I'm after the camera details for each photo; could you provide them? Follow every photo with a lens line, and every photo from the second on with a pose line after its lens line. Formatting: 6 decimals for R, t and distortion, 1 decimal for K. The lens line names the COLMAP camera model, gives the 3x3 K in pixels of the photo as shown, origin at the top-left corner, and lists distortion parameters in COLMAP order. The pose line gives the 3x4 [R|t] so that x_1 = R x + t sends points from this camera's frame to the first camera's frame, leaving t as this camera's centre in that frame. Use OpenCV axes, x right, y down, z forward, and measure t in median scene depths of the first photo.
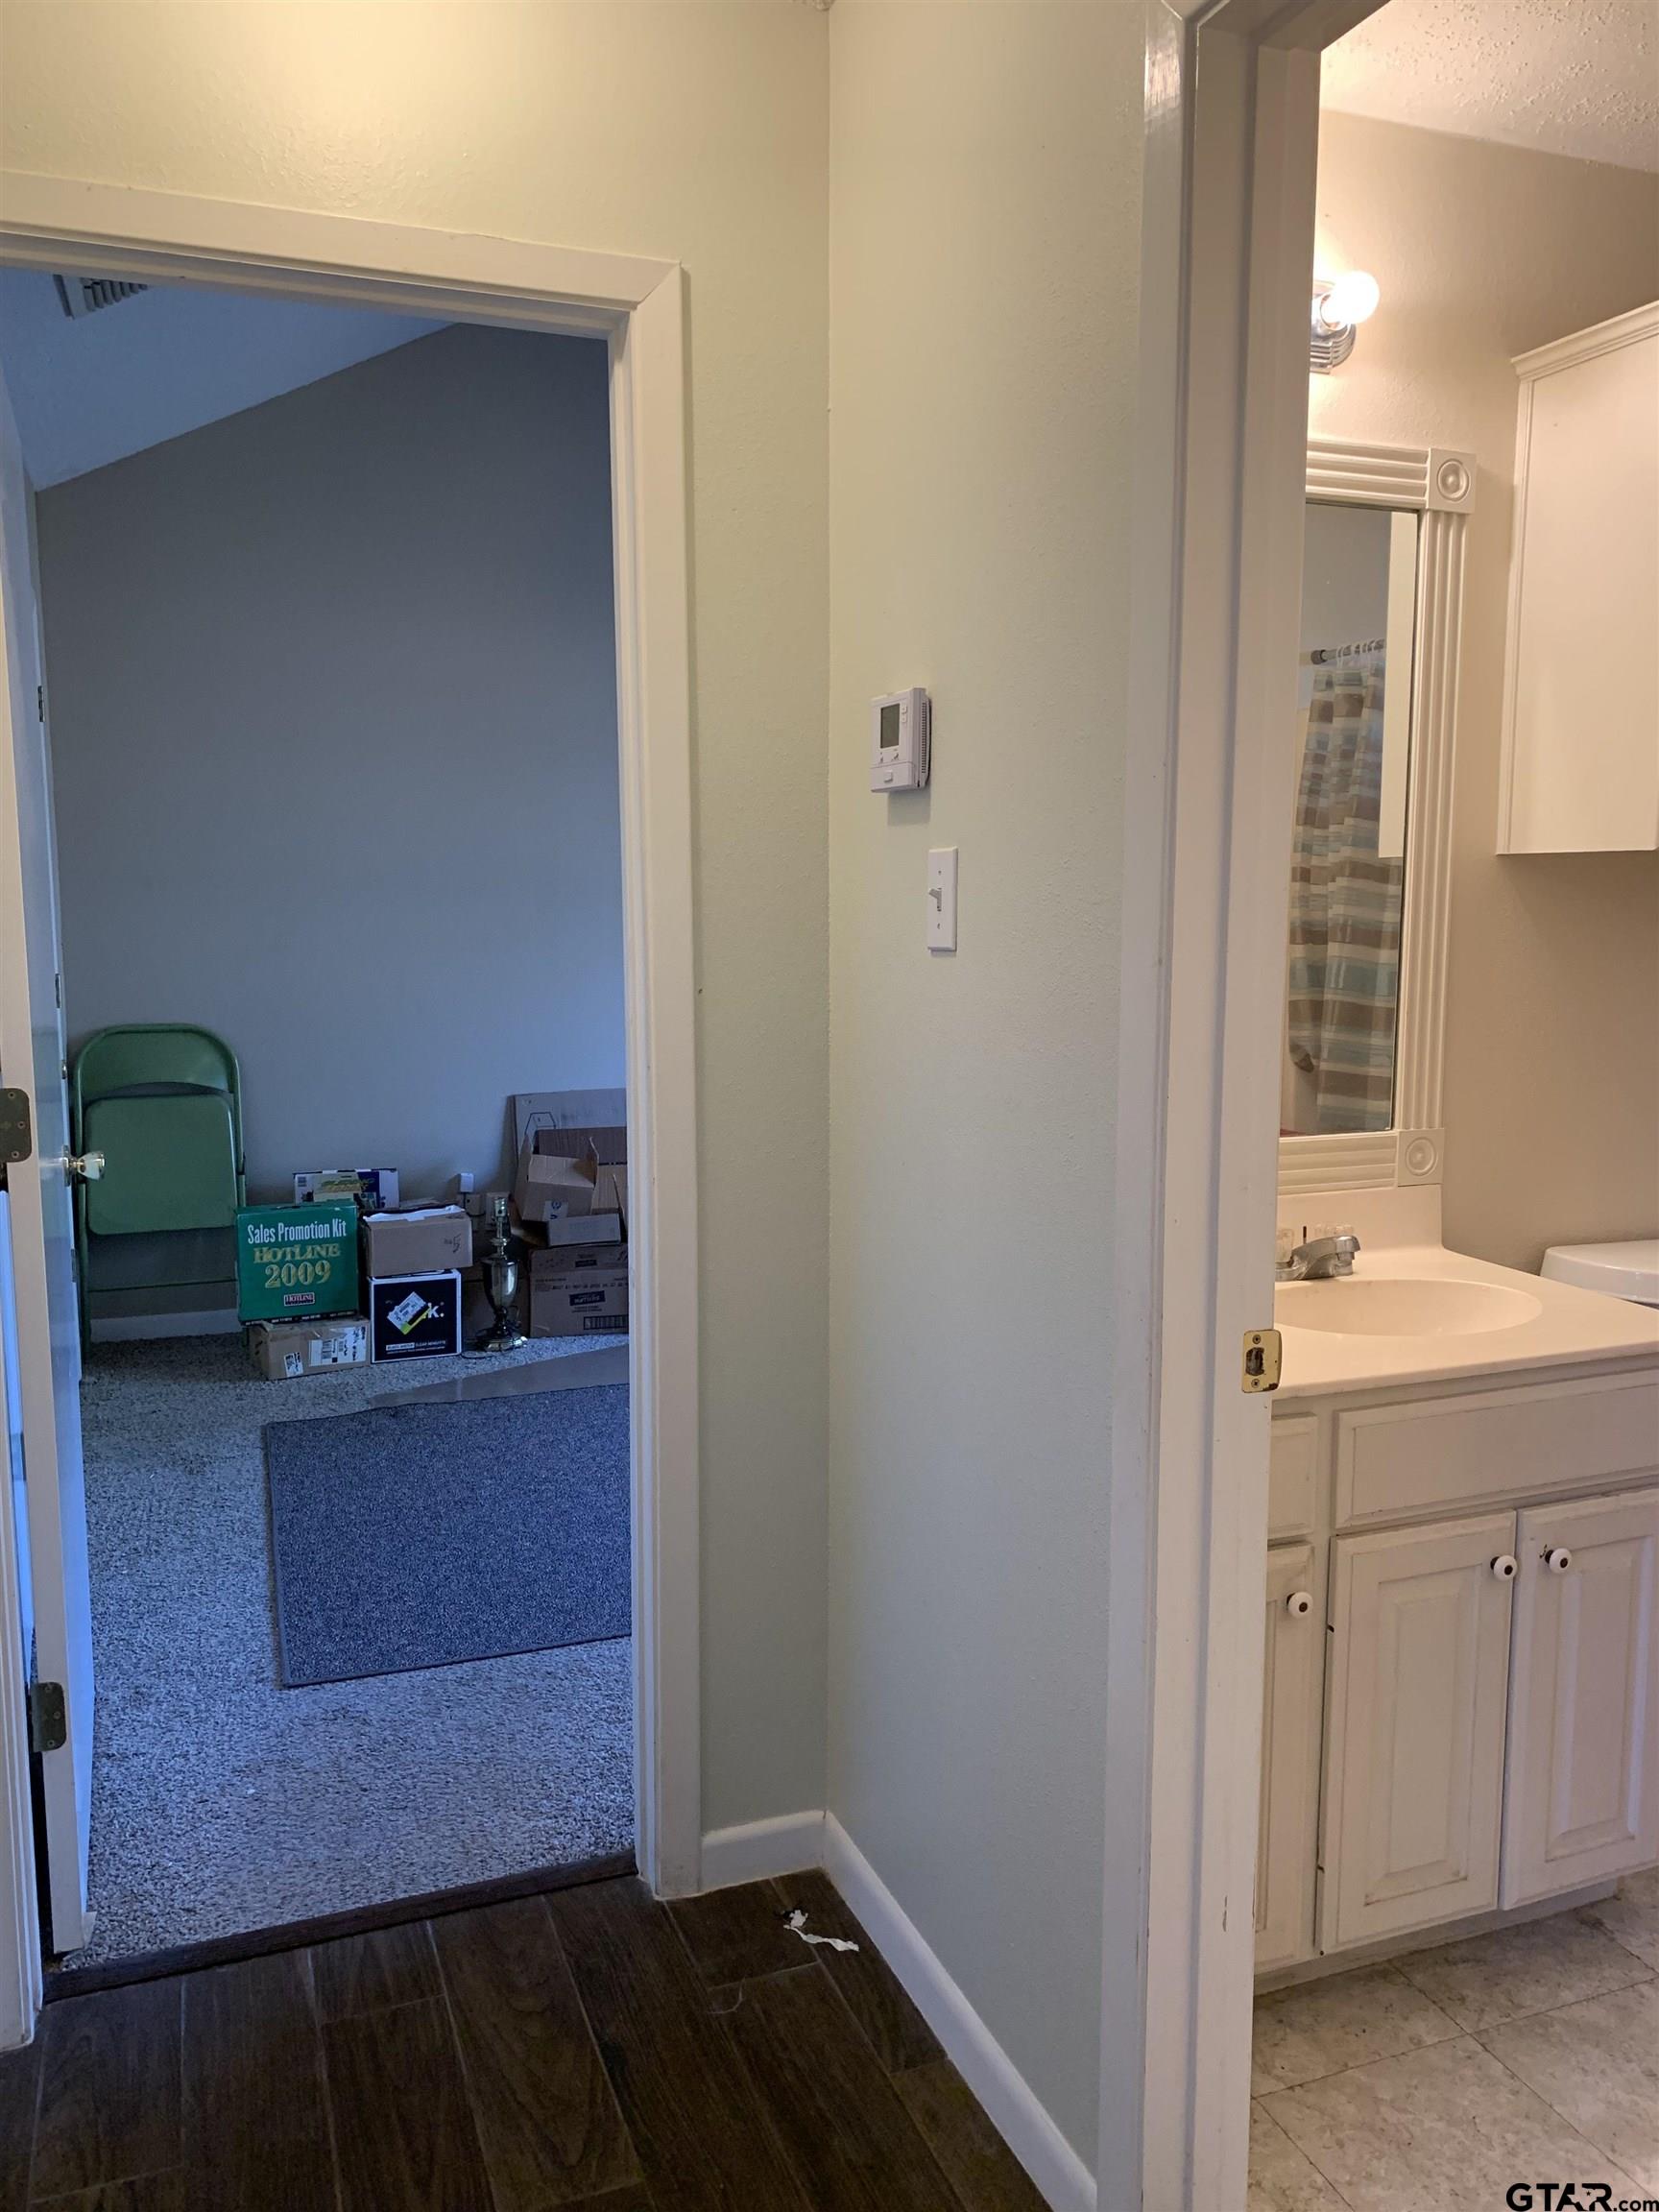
lens RADIAL K [[1683.3, 0, 830.7], [0, 1683.3, 1122.0], [0, 0, 1]] dist [0.003353, 0.000152]
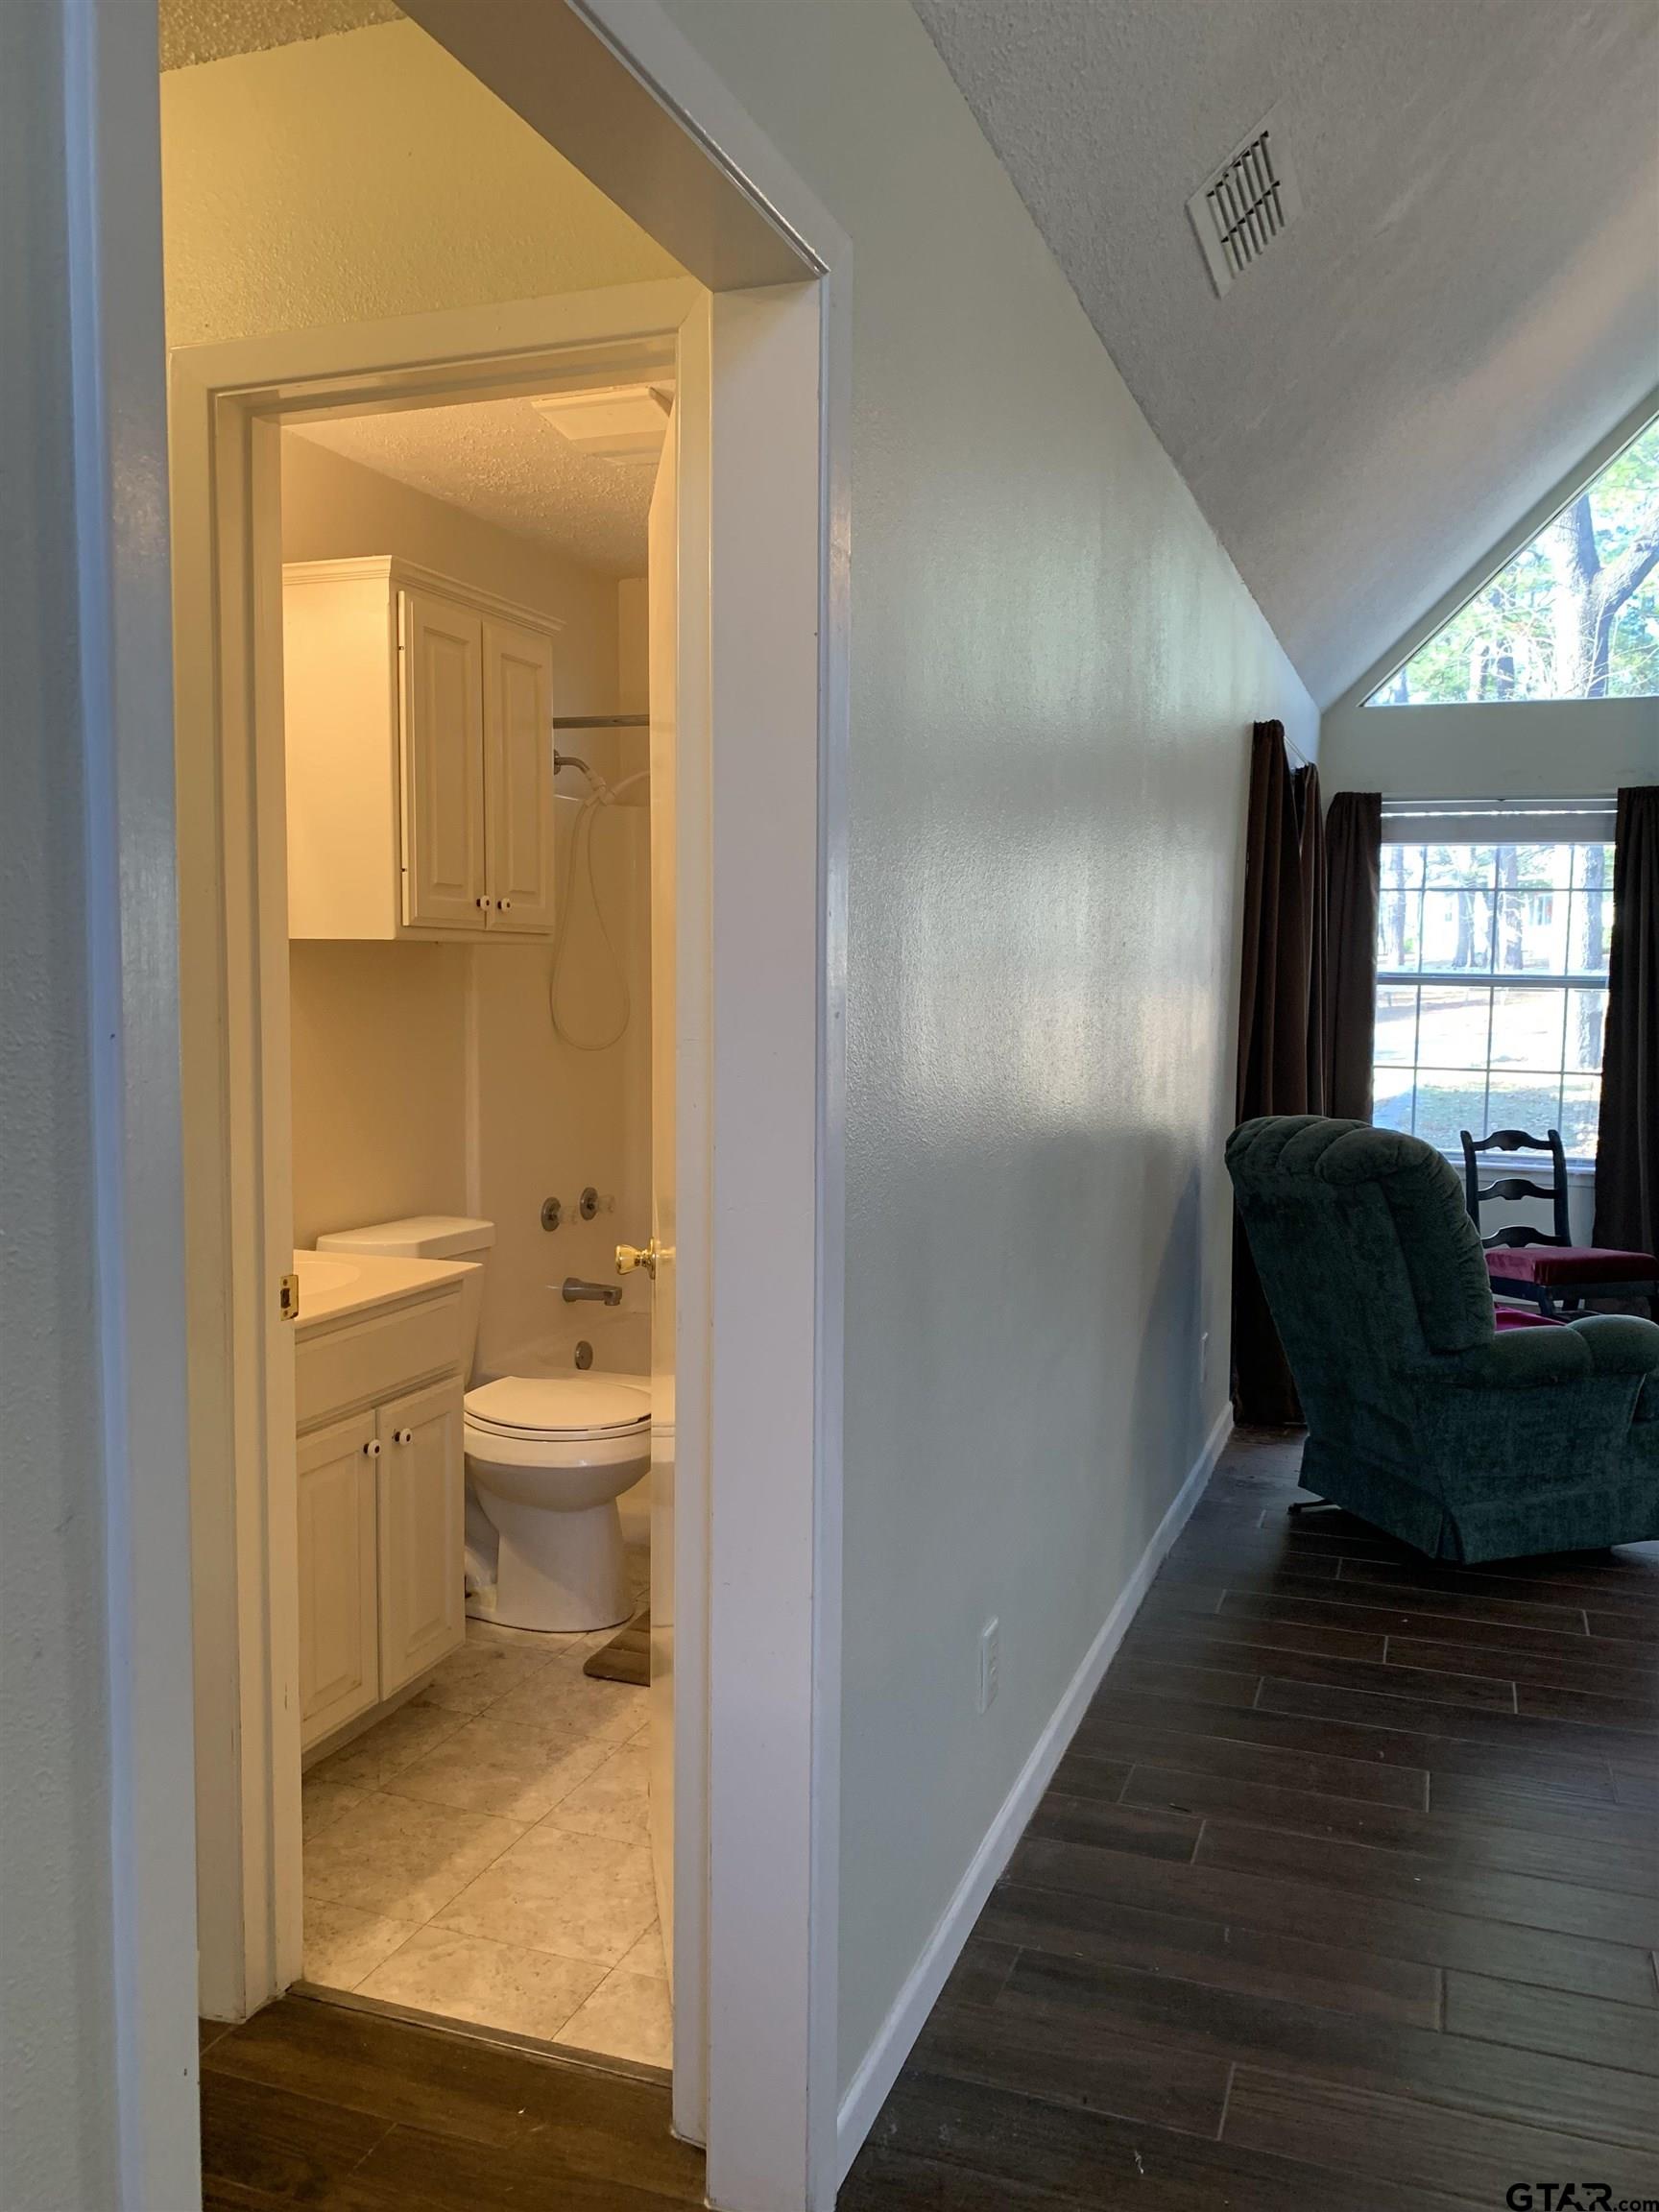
lens RADIAL K [[1683.3, 0, 833.8], [0, 1683.3, 1105.7], [0, 0, 1]] dist [0.003353, 0.000152]
pose [[0.664347, -0.049045, 0.745813, -0.375397], [0.080772, 0.996712, -0.006405, 0.018867], [-0.743047, 0.064496, 0.666124, -0.237299]]
